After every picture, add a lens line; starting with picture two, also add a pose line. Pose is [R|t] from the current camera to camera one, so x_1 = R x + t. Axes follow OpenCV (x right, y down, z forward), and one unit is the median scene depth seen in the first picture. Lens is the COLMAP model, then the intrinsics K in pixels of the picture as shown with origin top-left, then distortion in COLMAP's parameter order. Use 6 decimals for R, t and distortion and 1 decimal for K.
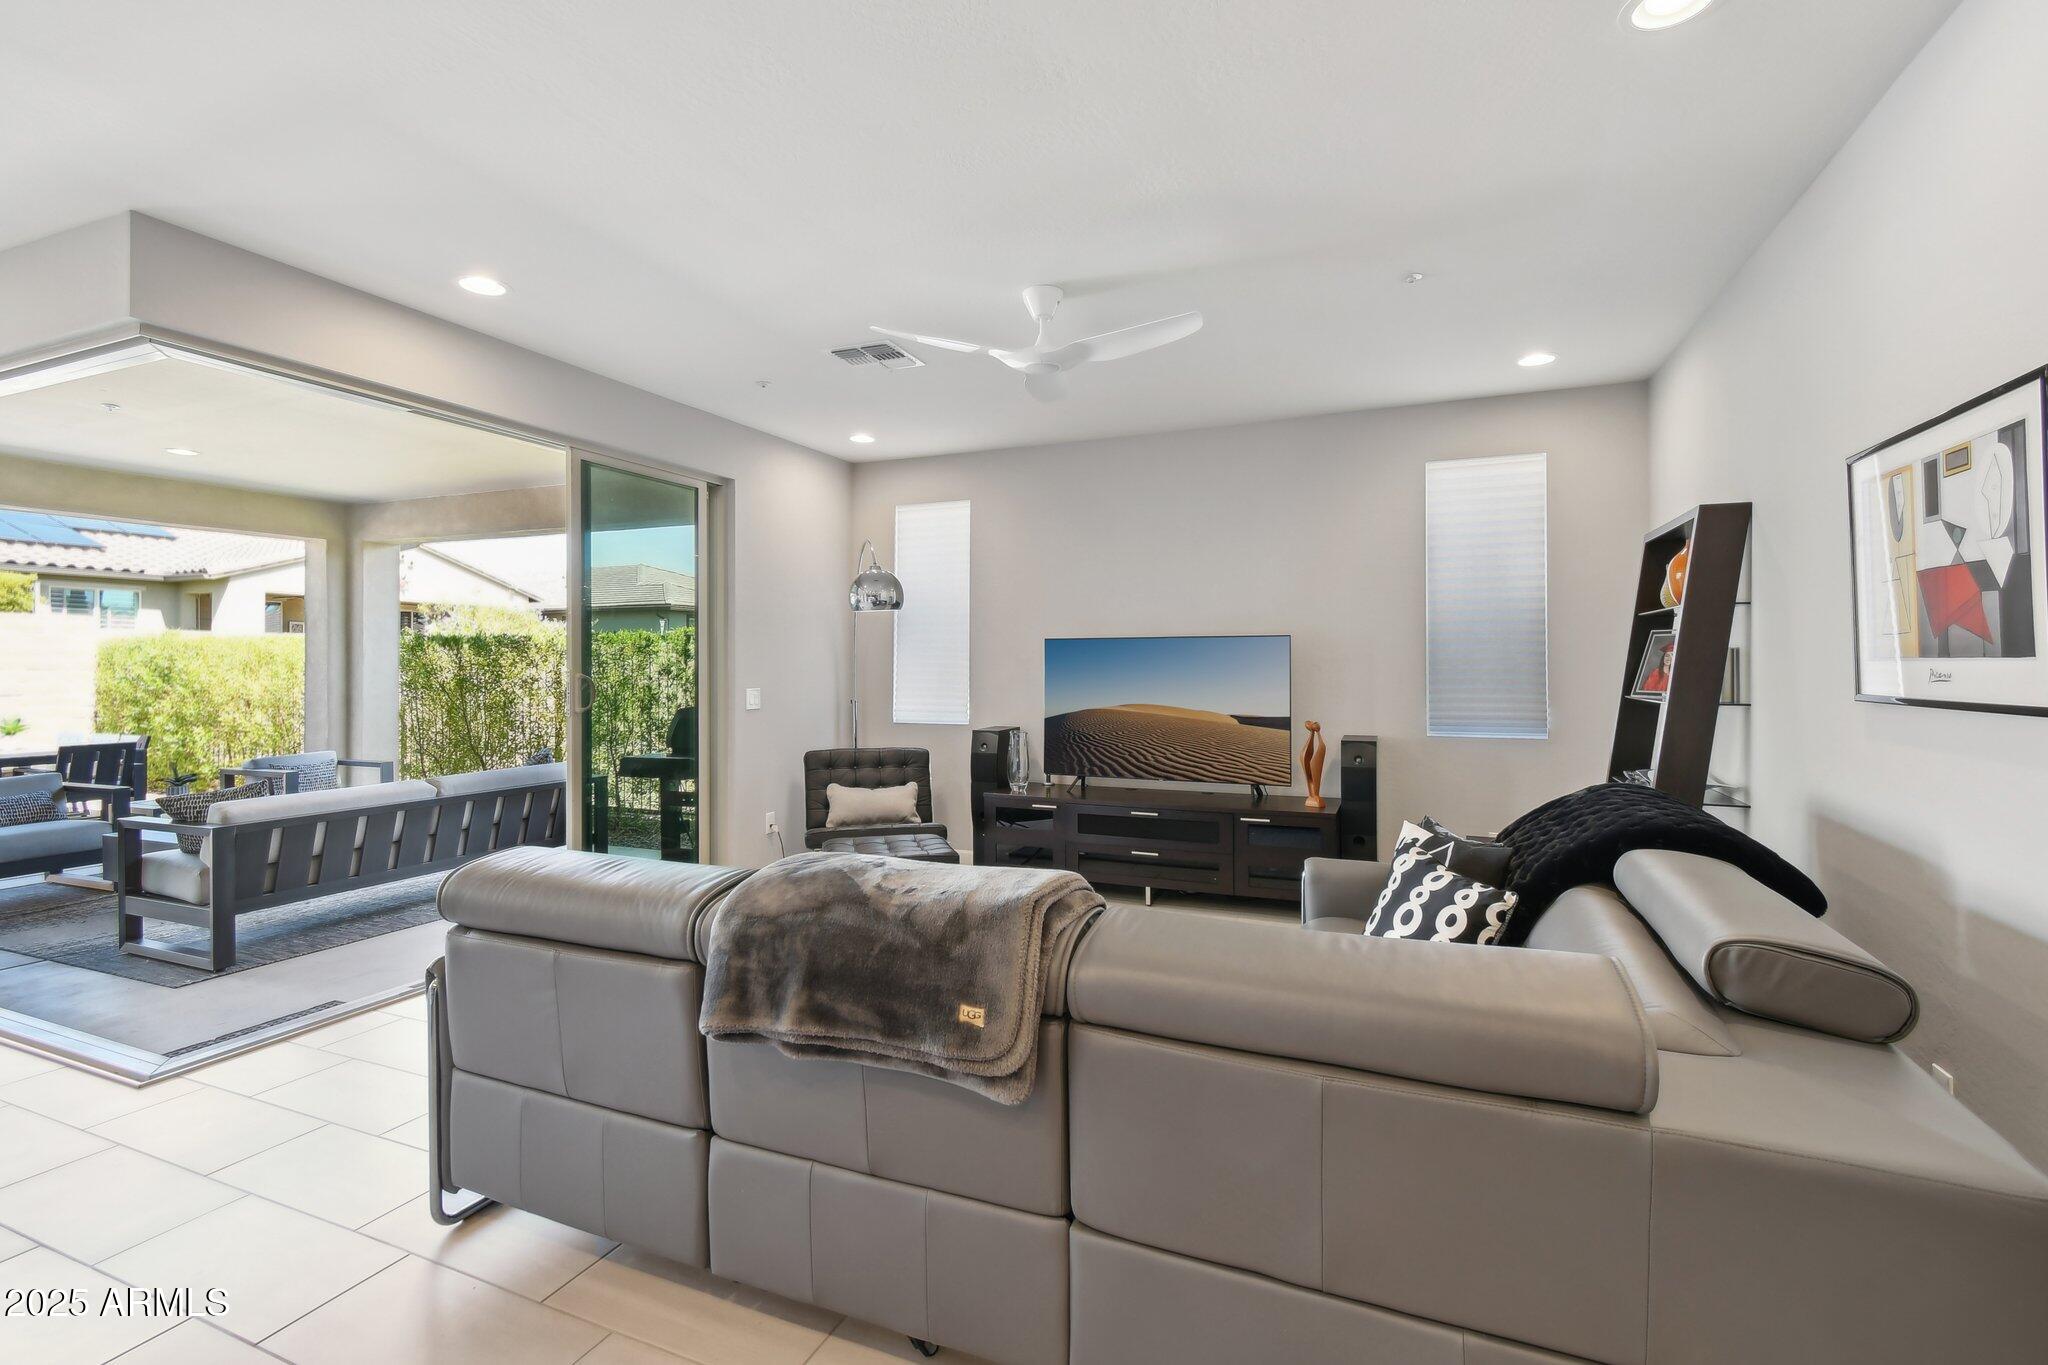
lens RADIAL K [[925.4, 0, 1022.0], [0, 925.4, 660.9], [0, 0, 1]] dist [0.002523, 0.000171]
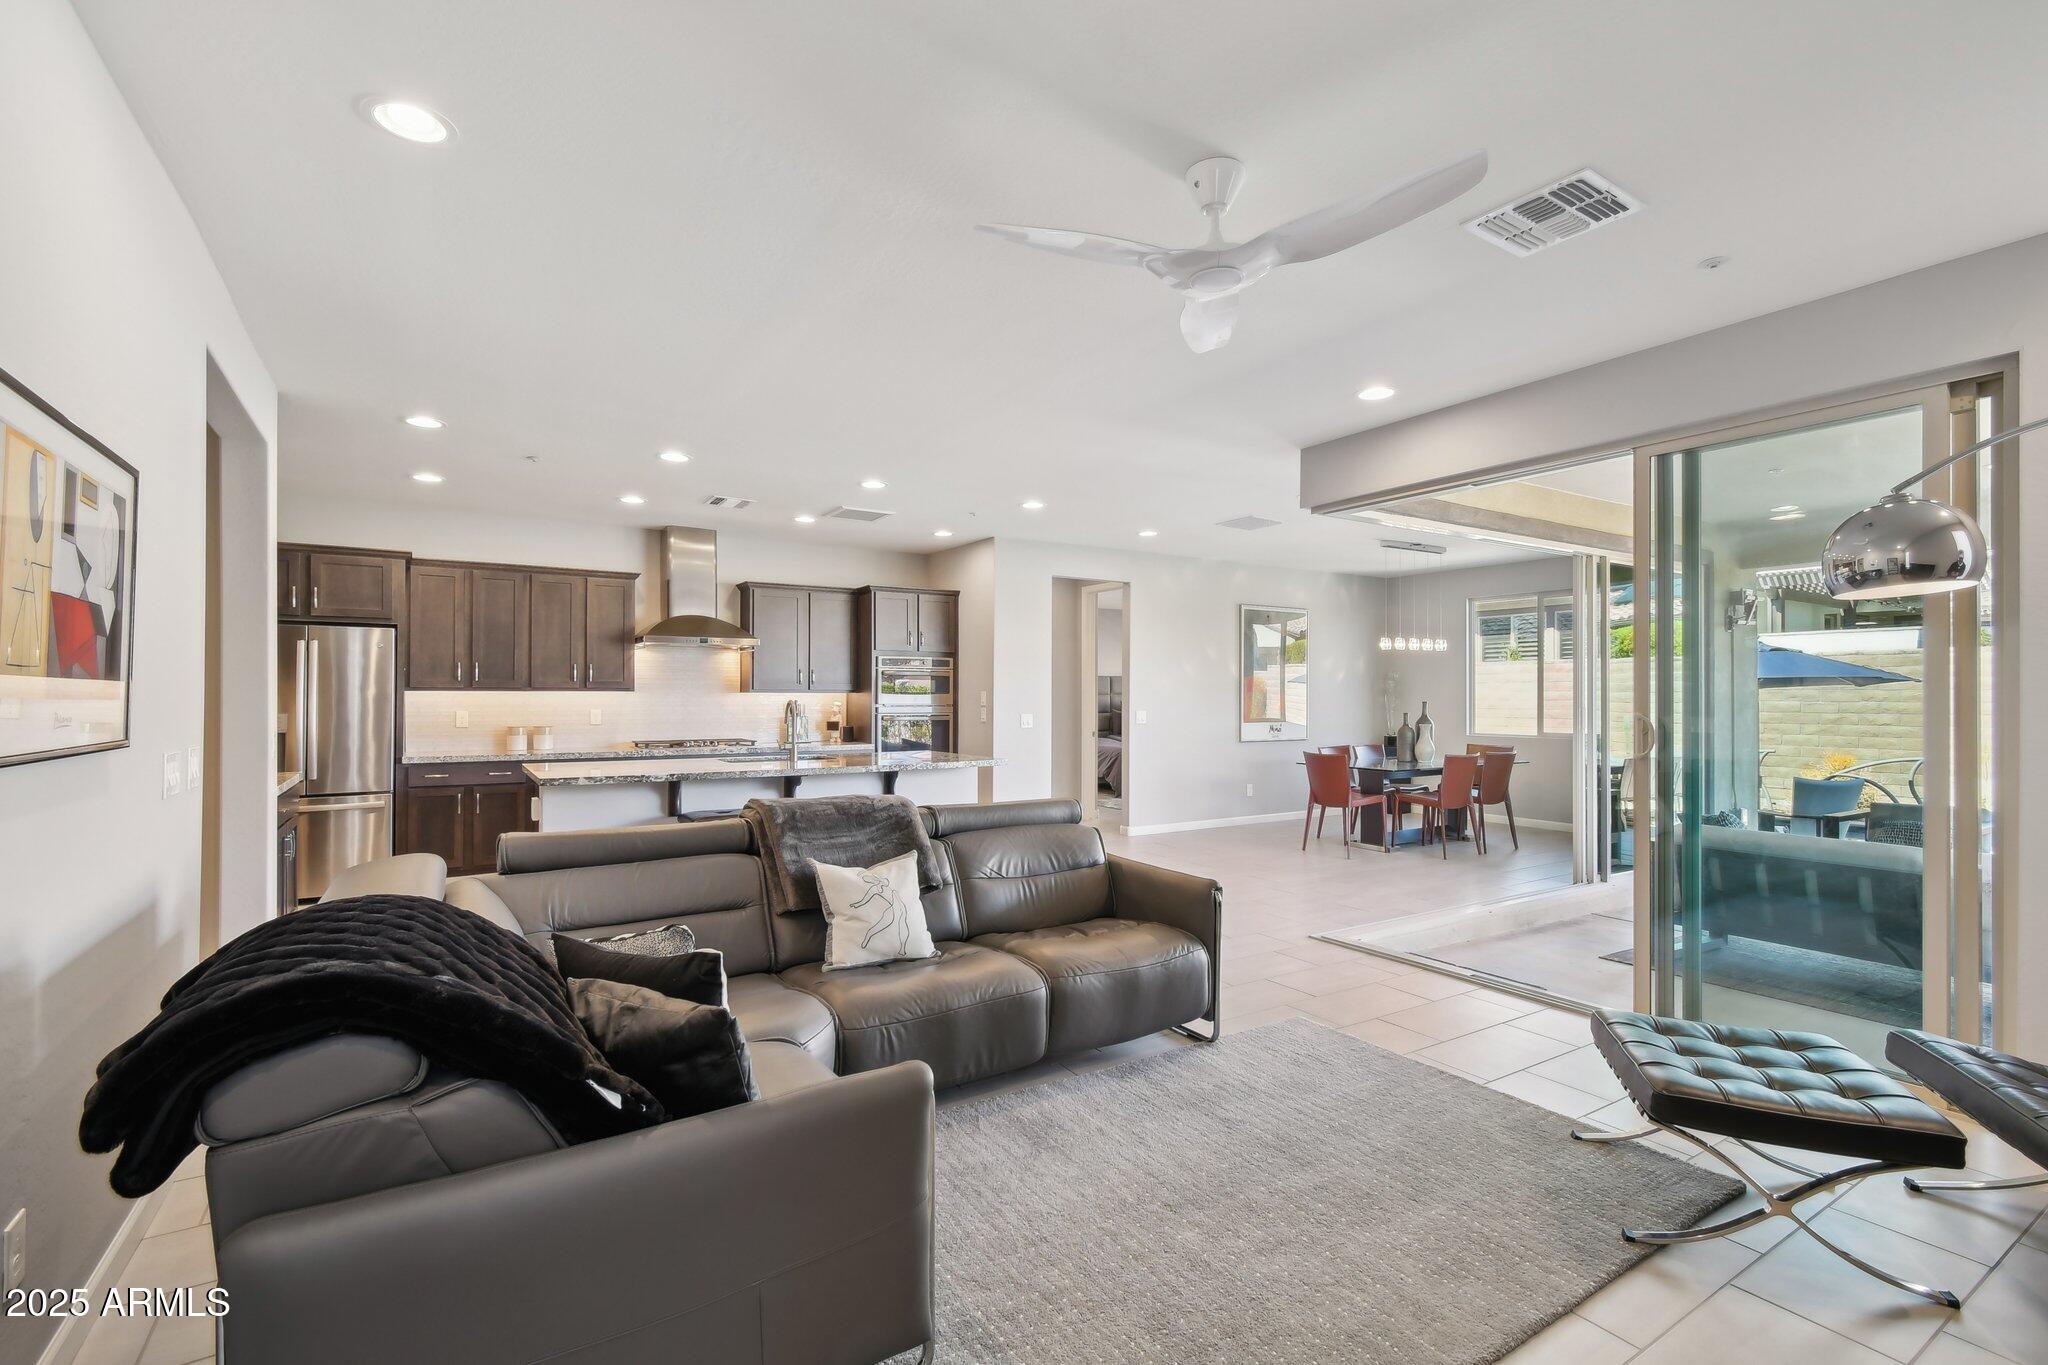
lens RADIAL K [[910.8, 0, 1011.0], [0, 910.8, 685.9], [0, 0, 1]] dist [0.002378, 0.000004]
pose [[-0.575258, -0.008211, -0.817931, 0.450174], [0.002026, 0.999932, -0.011463, -0.001894], [0.817970, -0.008251, -0.575202, 0.847304]]
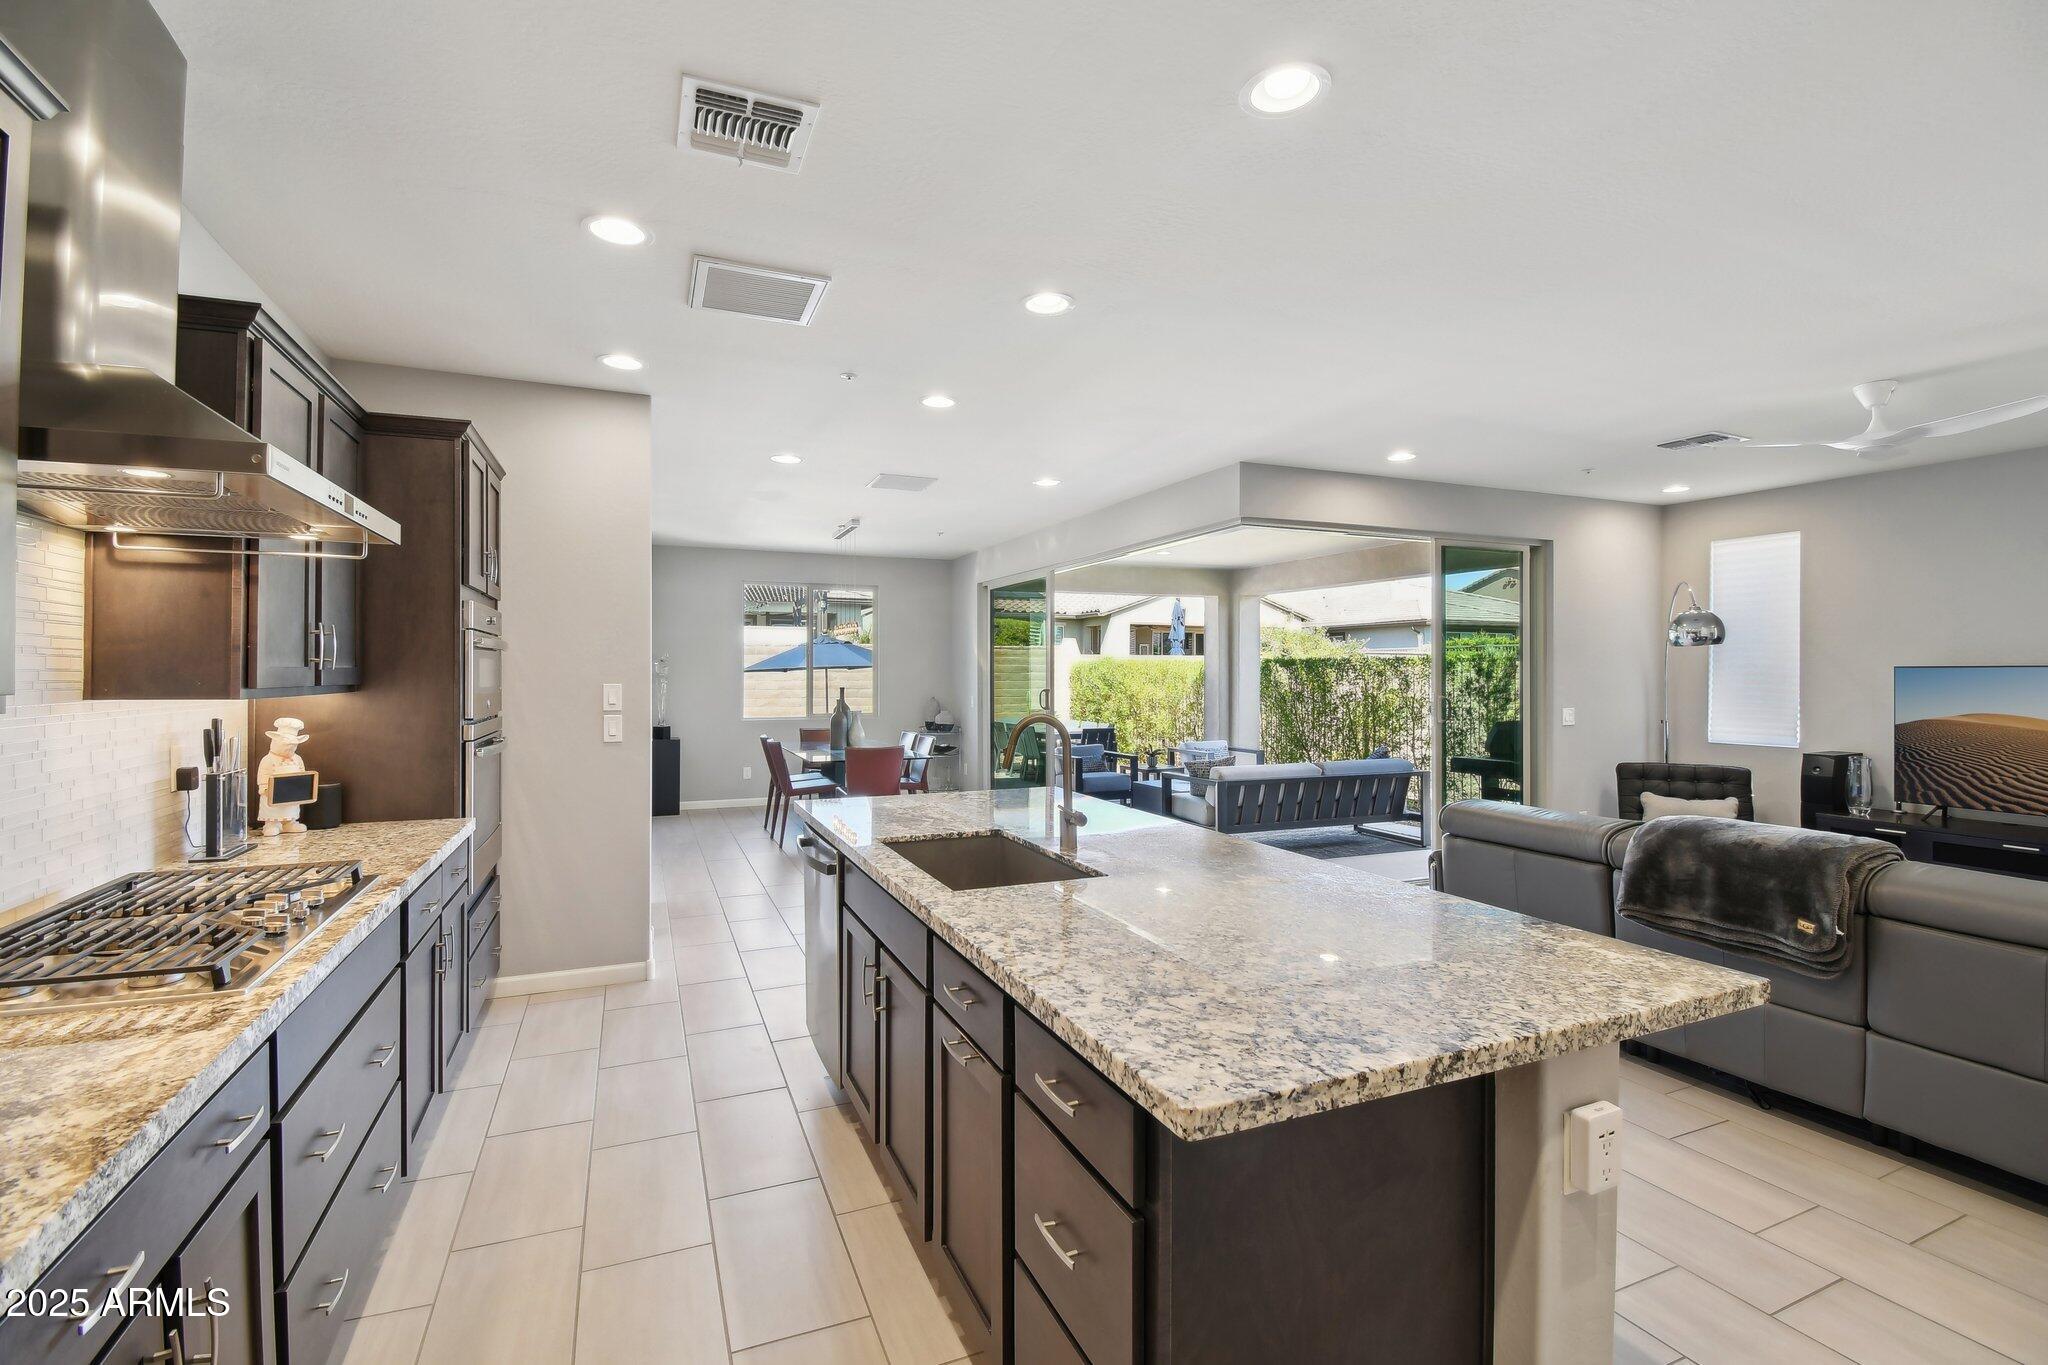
lens RADIAL K [[902.5, 0, 1002.5], [0, 902.5, 671.3], [0, 0, 1]] dist [0.001790, -0.016779]
pose [[0.707174, 0.001431, -0.707038, 0.022822], [0.000250, 0.999997, 0.002274, -0.022887], [0.707040, -0.001785, 0.707172, -0.391171]]
